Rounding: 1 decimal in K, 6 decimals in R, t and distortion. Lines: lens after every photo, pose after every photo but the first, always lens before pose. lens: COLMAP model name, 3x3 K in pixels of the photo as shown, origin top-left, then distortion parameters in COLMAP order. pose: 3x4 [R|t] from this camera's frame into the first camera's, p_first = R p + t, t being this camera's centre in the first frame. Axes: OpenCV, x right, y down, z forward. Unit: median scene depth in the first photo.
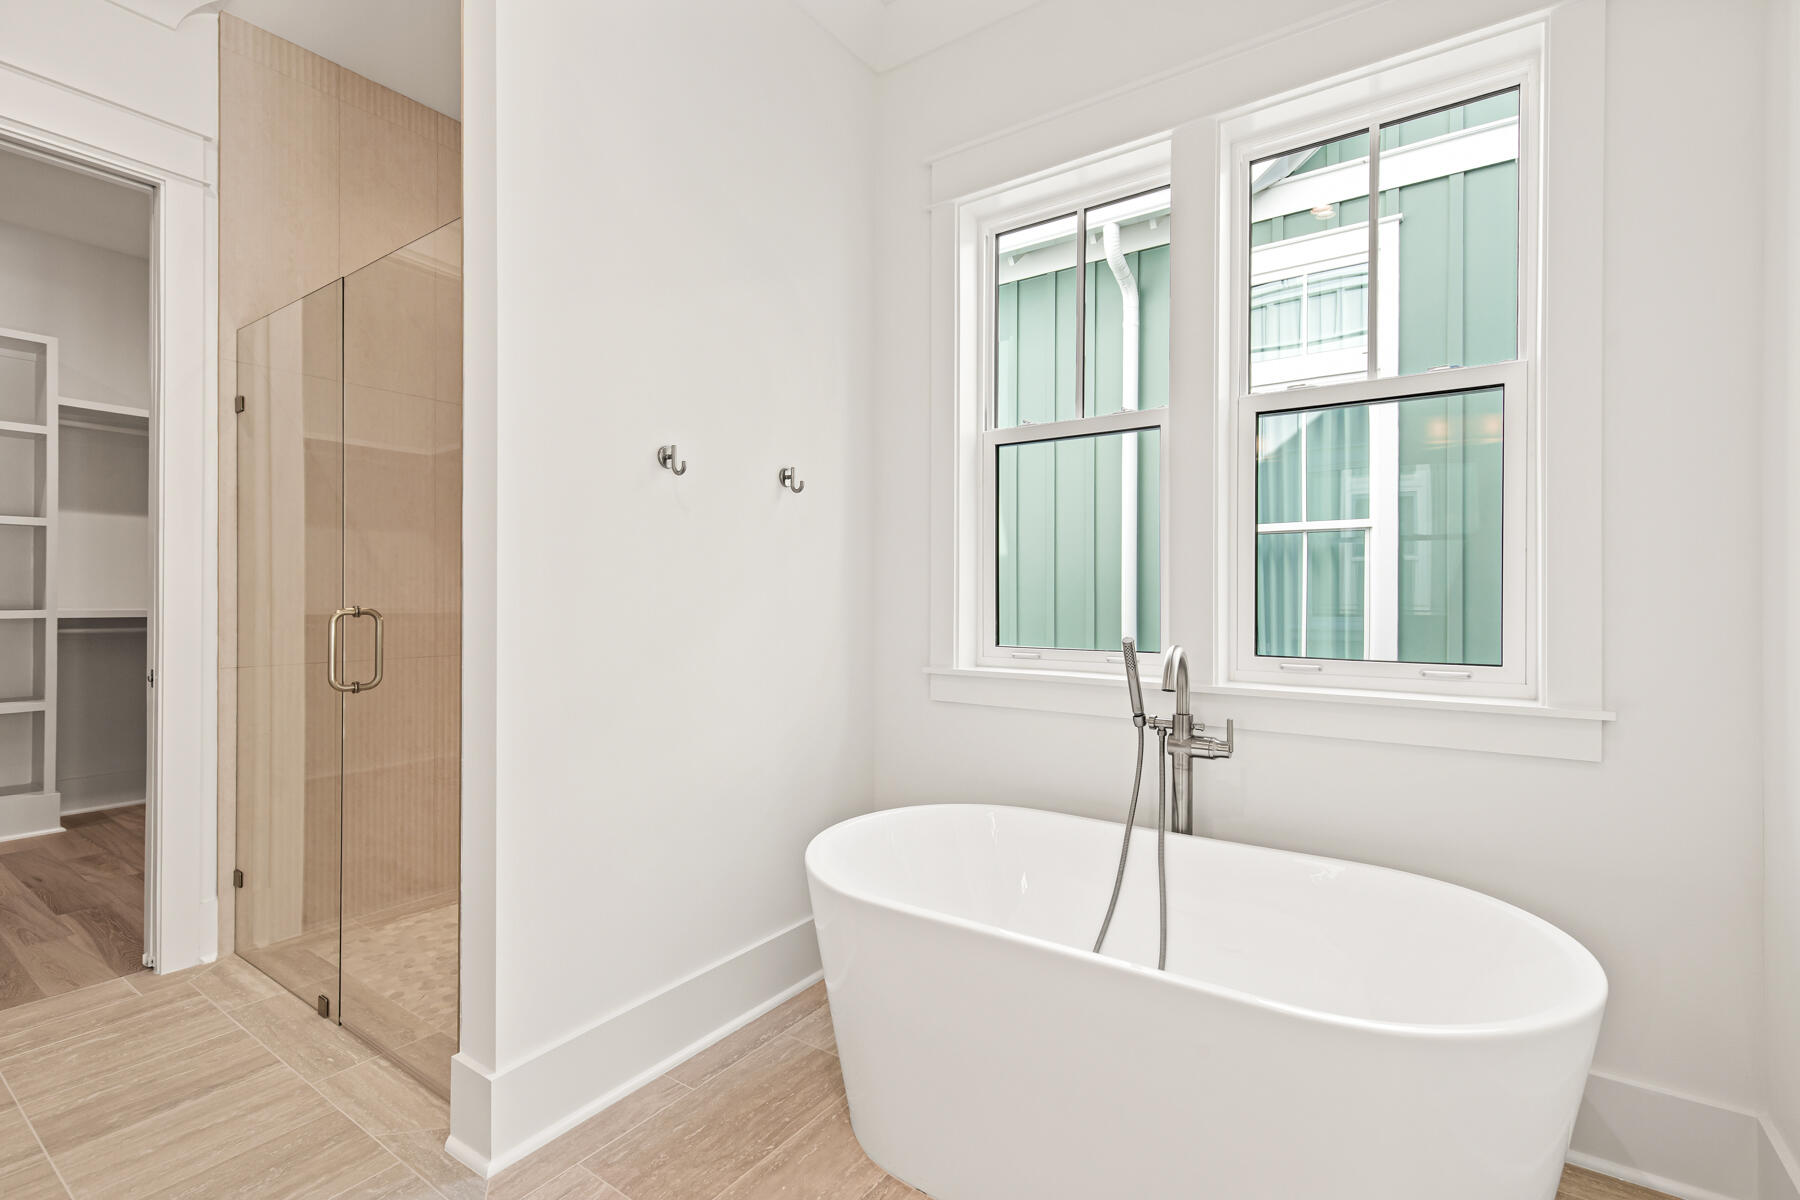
lens RADIAL K [[815.1, 0, 900.8], [0, 815.1, 599.2], [0, 0, 1]] dist [0.004923, -0.000159]
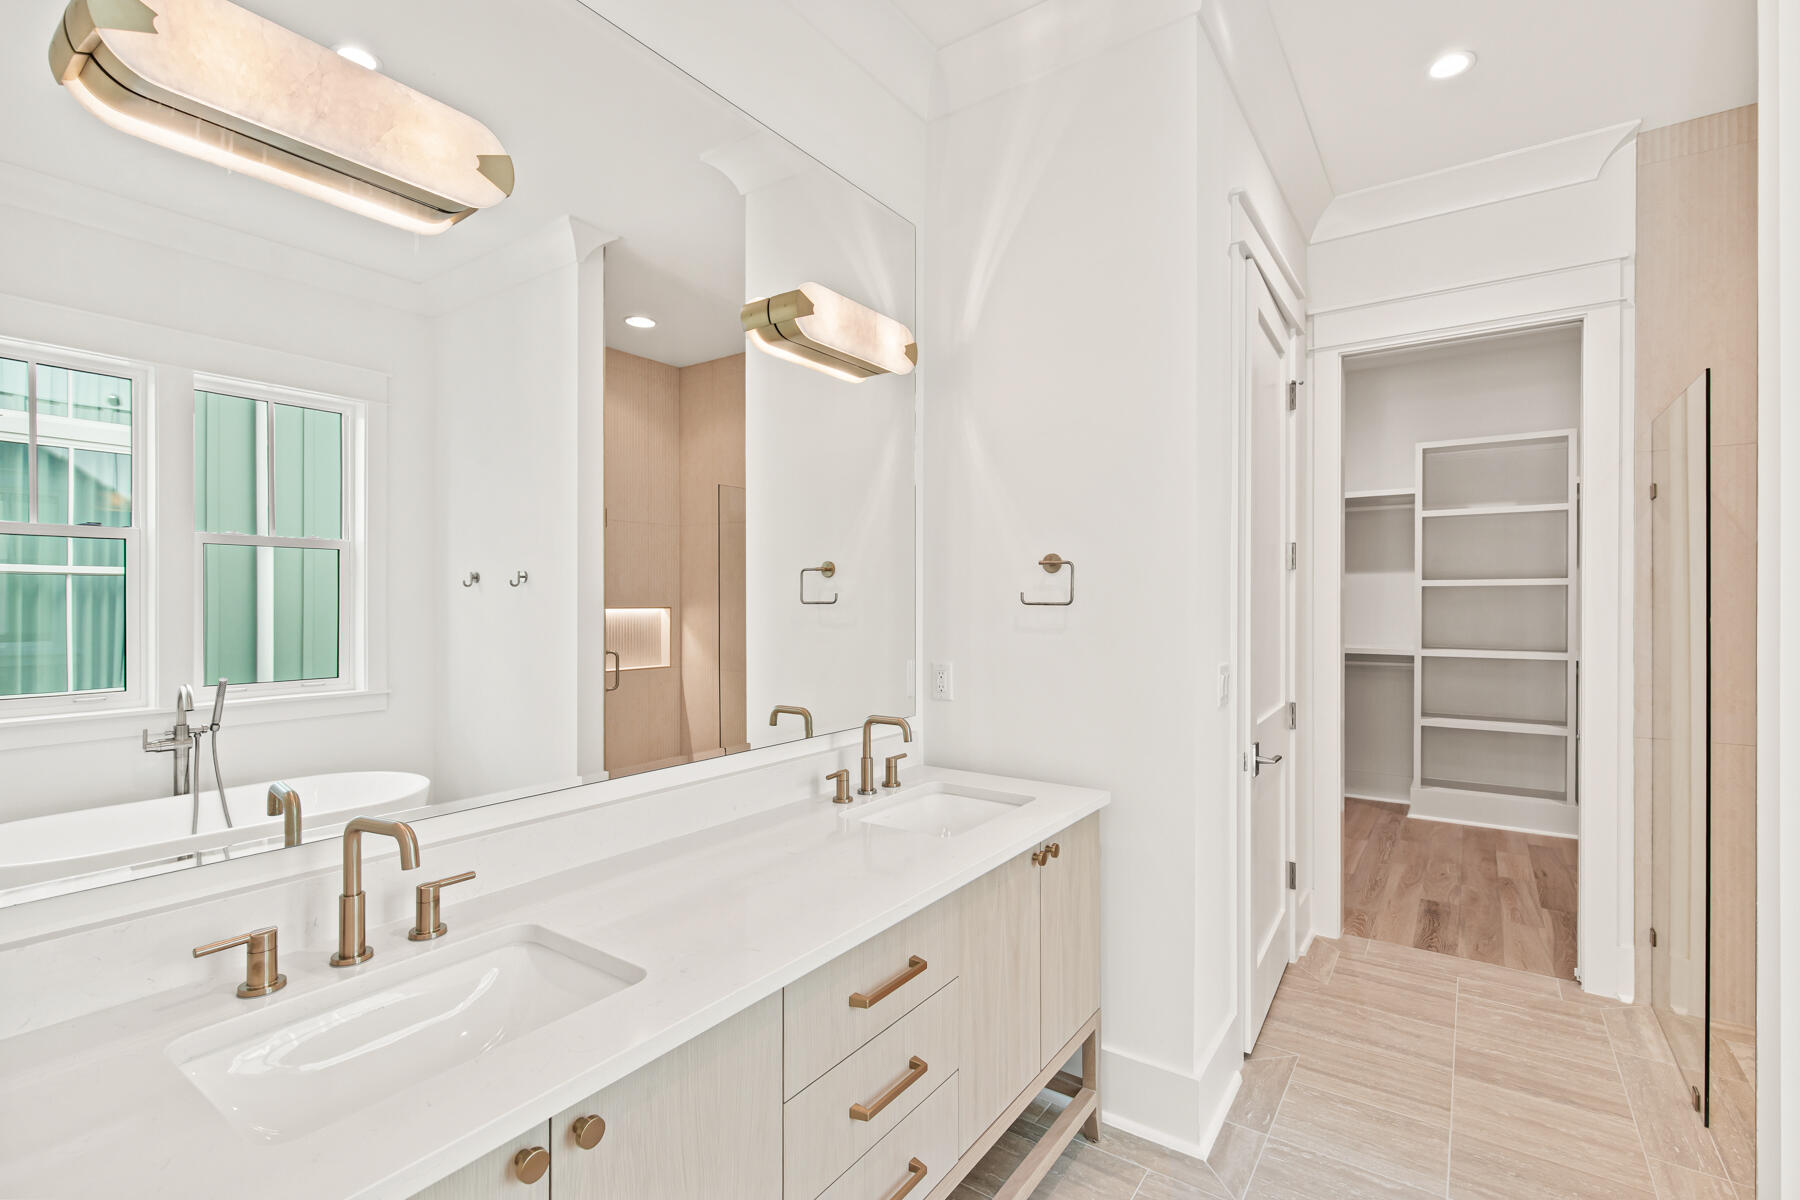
lens RADIAL K [[815.1, 0, 910.5], [0, 815.1, 599.8], [0, 0, 1]] dist [0.004923, -0.000159]
pose [[0.000673, -0.002075, -0.999998, 0.300773], [-0.001463, 0.999997, -0.002076, -0.110353], [0.999999, 0.001464, 0.000670, 0.036807]]
